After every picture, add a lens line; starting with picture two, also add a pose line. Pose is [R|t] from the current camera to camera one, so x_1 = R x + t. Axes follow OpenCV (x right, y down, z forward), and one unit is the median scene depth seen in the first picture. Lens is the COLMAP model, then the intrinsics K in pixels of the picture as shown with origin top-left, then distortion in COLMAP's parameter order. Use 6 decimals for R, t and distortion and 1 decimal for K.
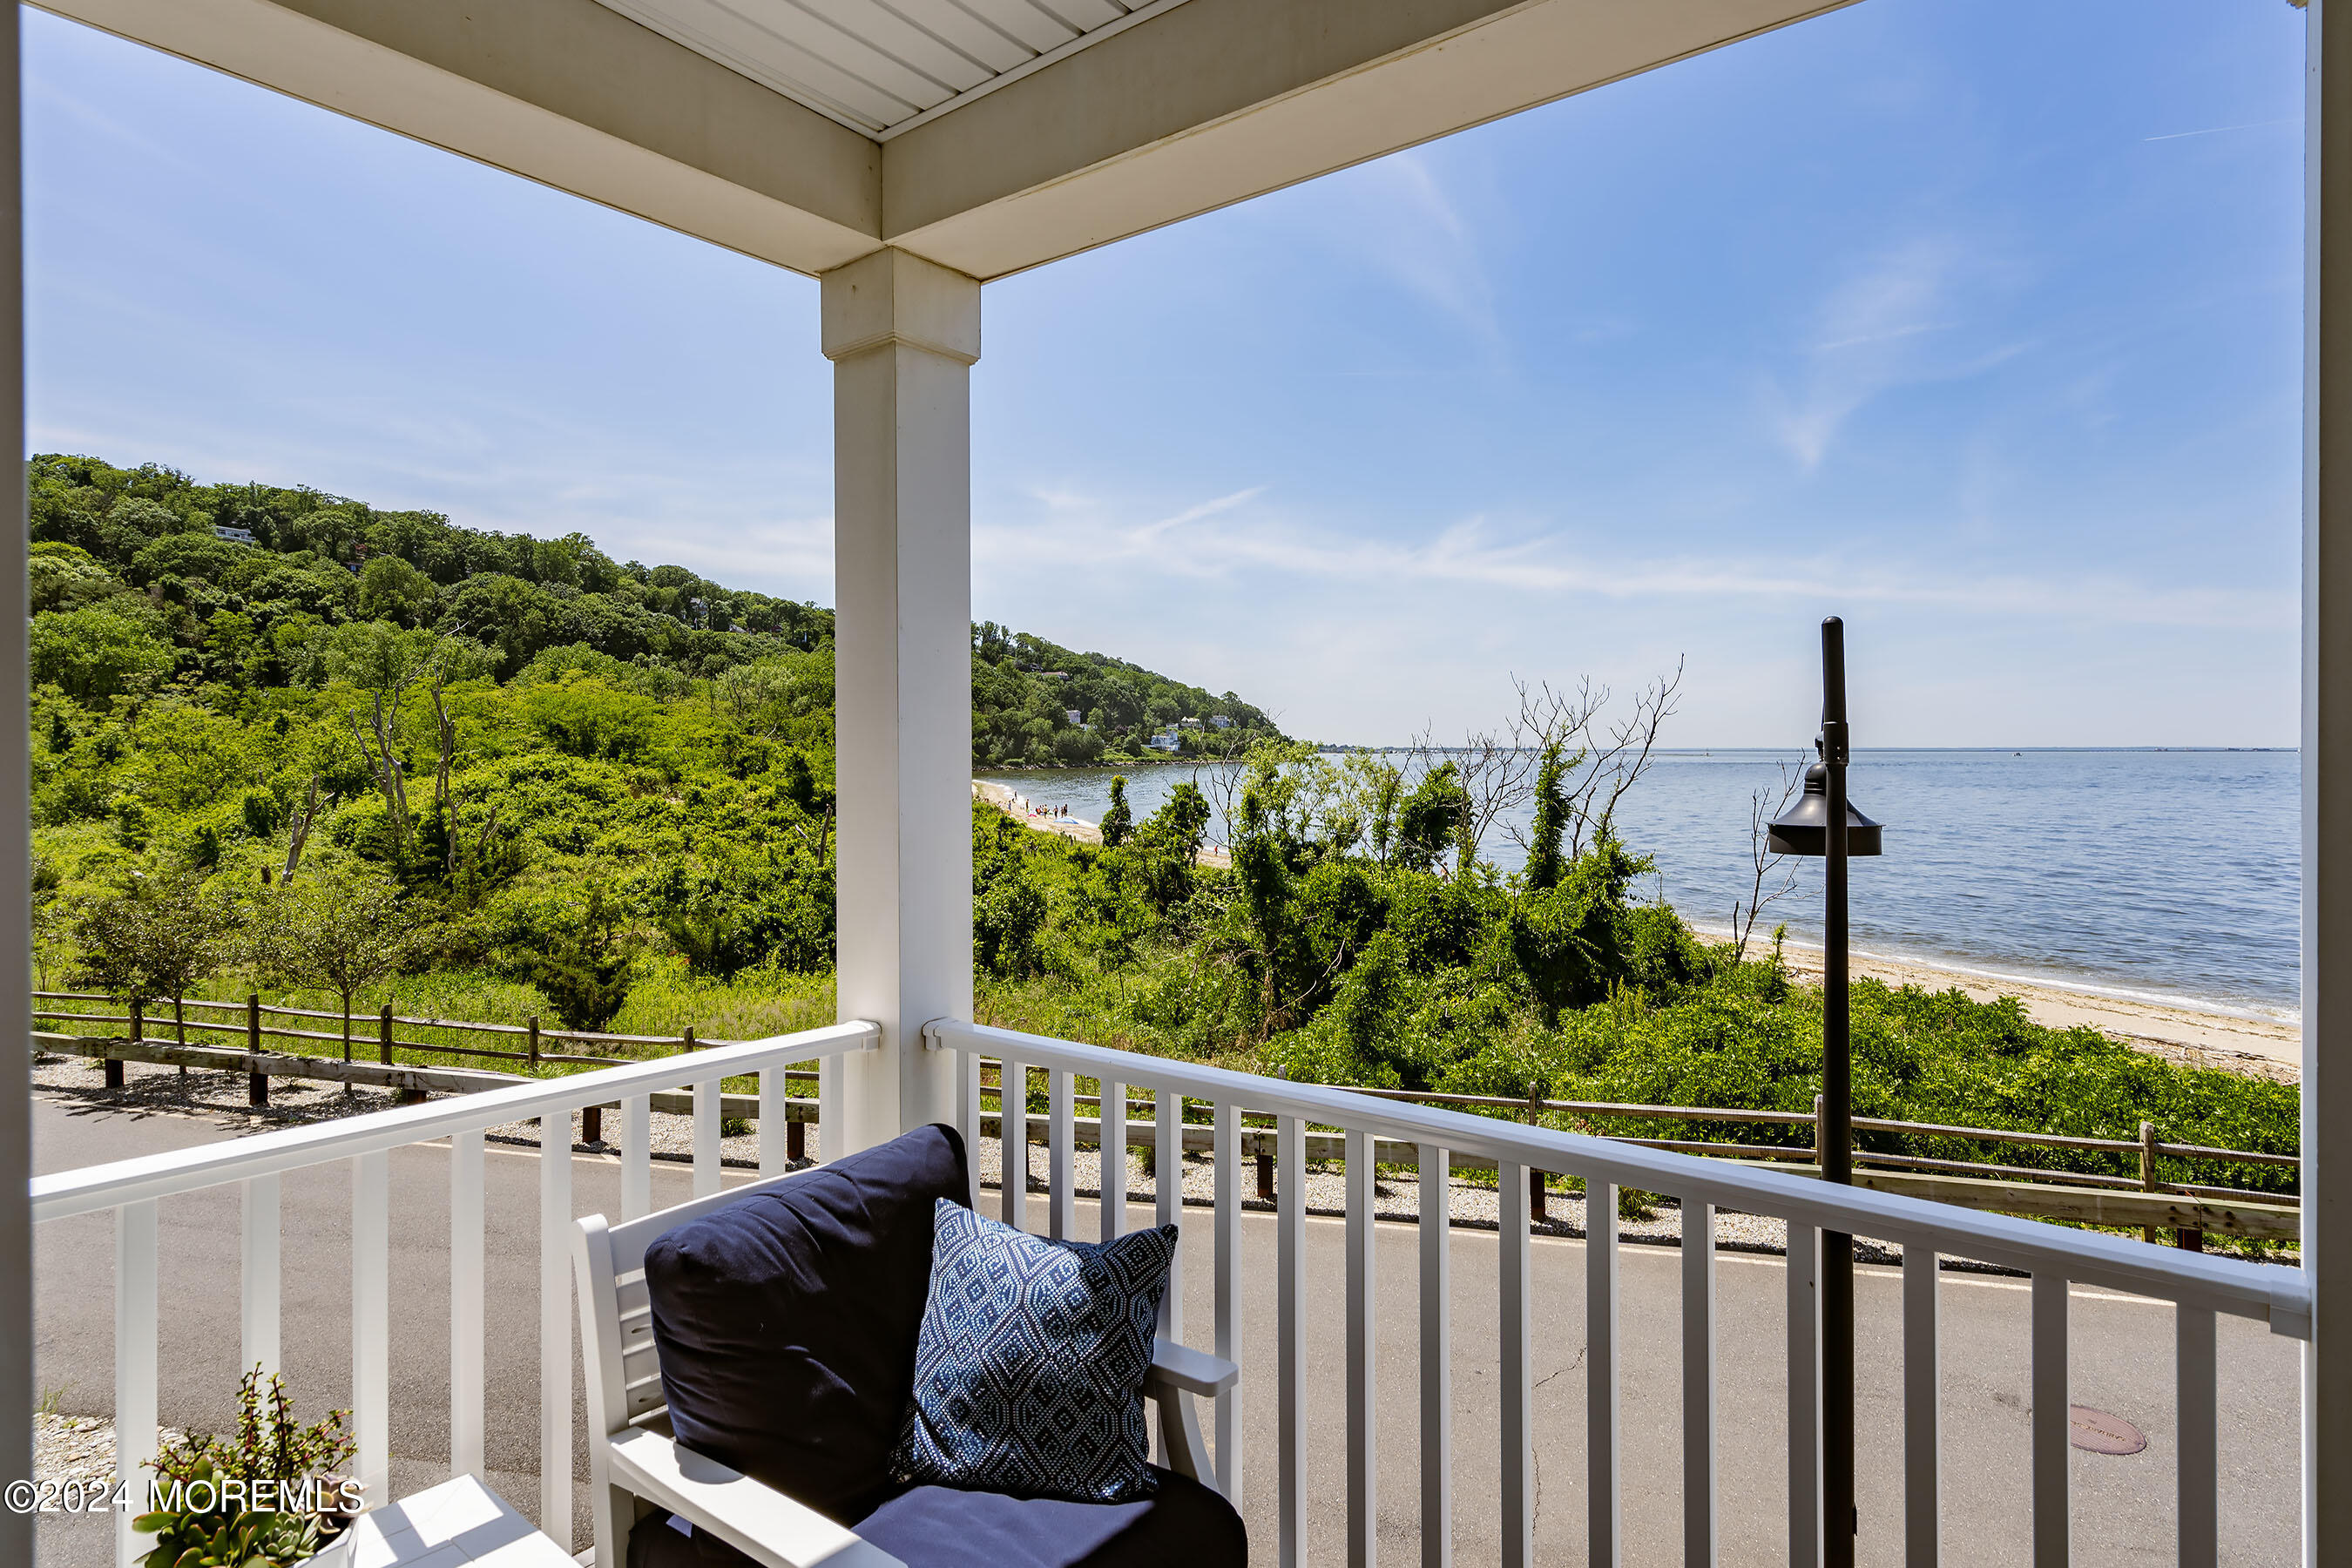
lens RADIAL K [[1272.2, 0, 1191.5], [0, 1272.2, 738.3], [0, 0, 1]] dist [0.031408, 0.000412]
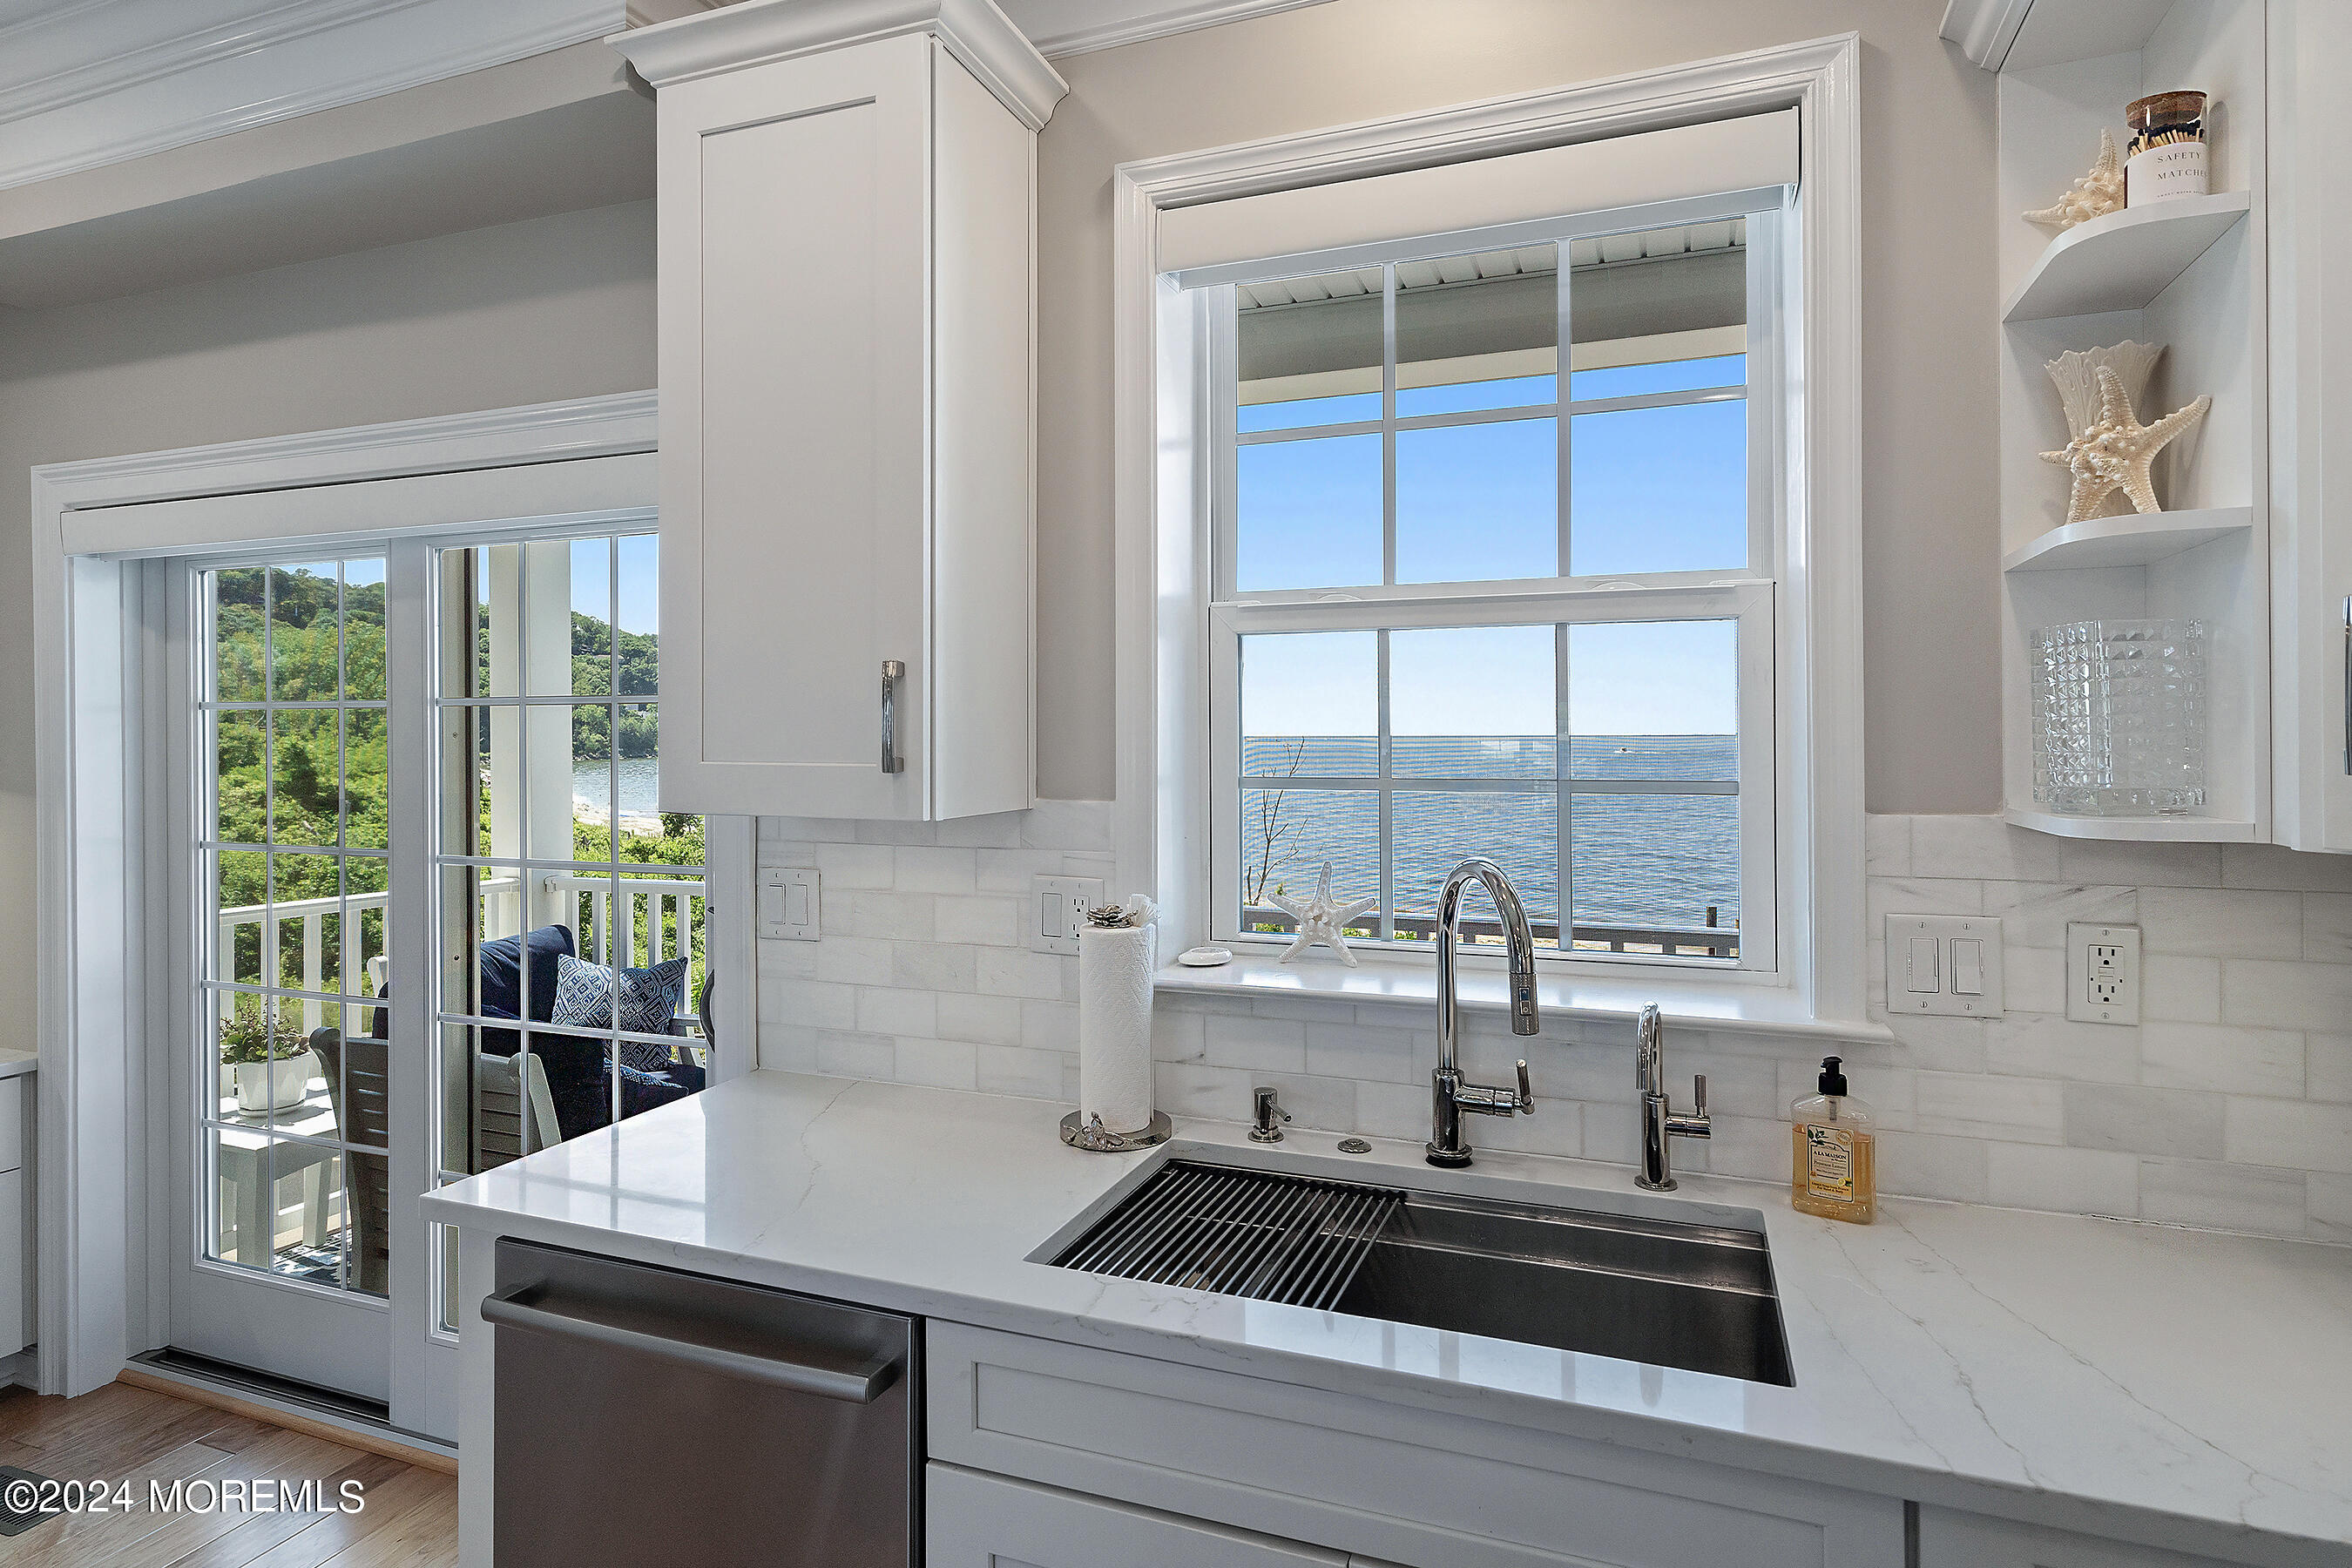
lens RADIAL K [[1308.5, 0, 1158.4], [0, 1308.5, 727.5], [0, 0, 1]] dist [0.014725, -0.000146]
pose [[0.958224, -0.002438, 0.286009, 0.004806], [0.002088, 0.999997, 0.001530, 0.000286], [-0.286012, -0.000869, 0.958226, -0.052800]]
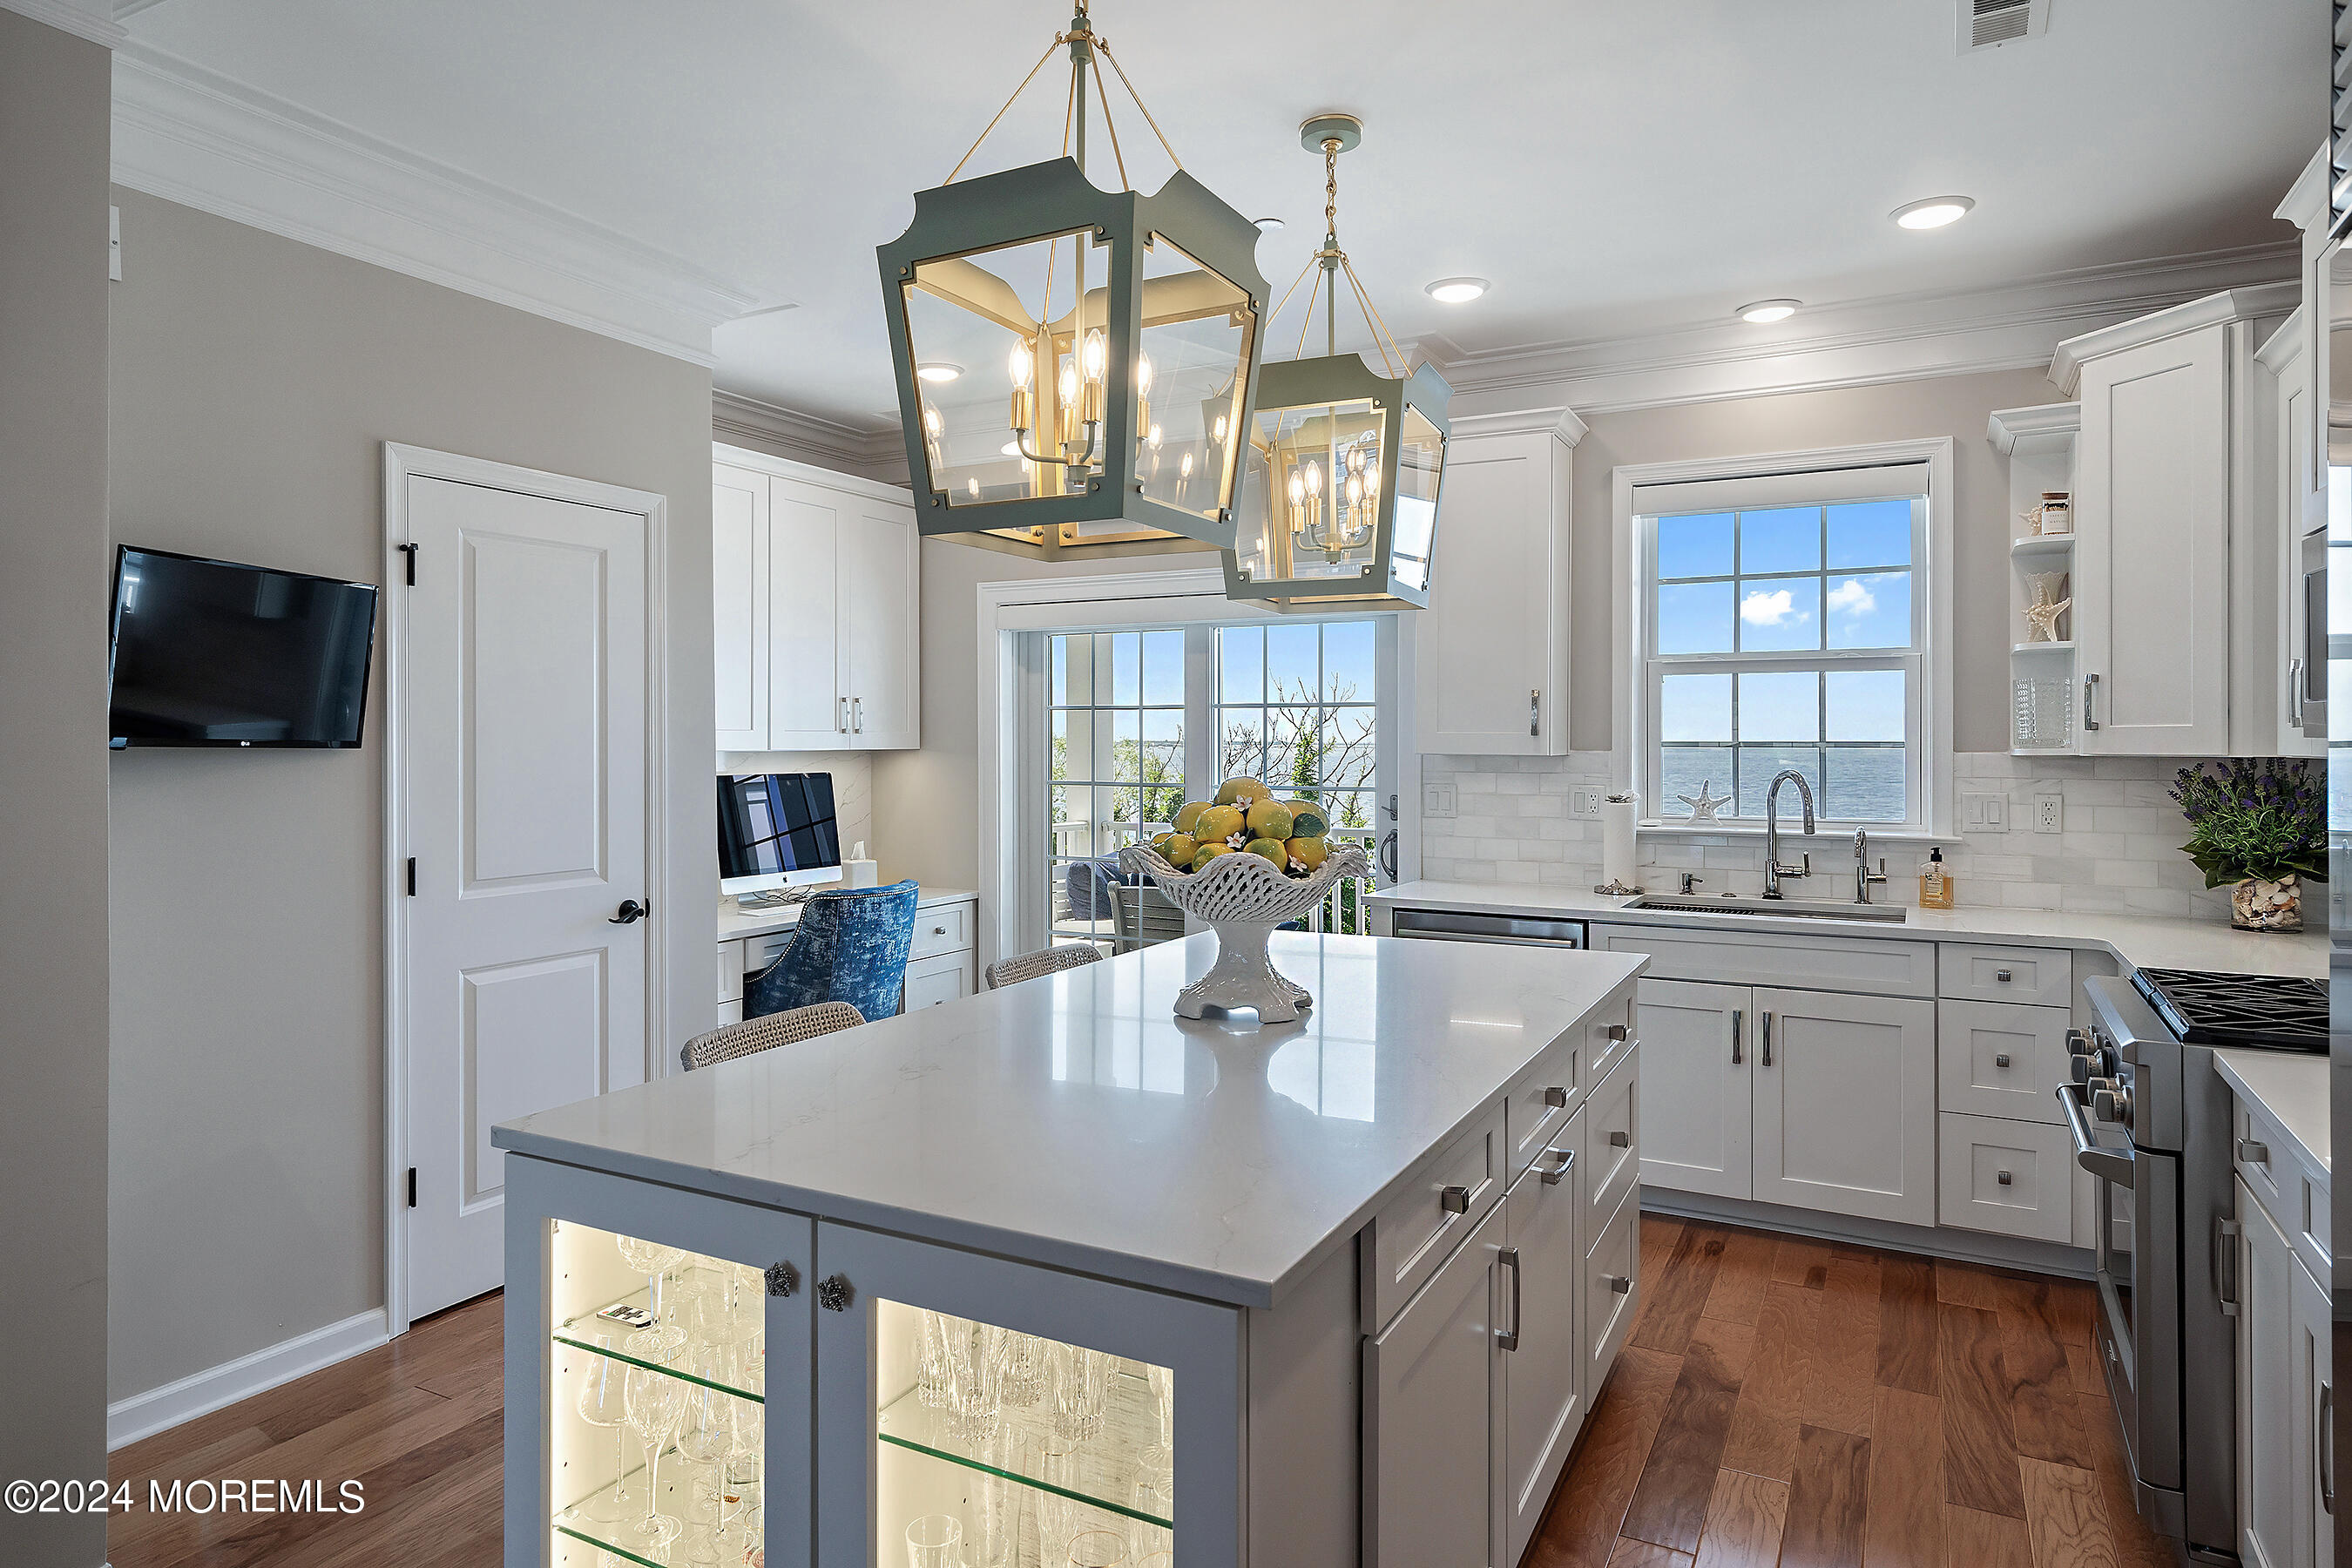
lens RADIAL K [[1368.8, 0, 1167.8], [0, 1368.8, 747.3], [0, 0, 1]] dist [0.006717, 0.000724]
pose [[0.984479, -0.001384, 0.175497, -0.030963], [-0.000802, 0.999923, 0.012383, 0.001194], [-0.175500, -0.012331, 0.984402, -0.100518]]
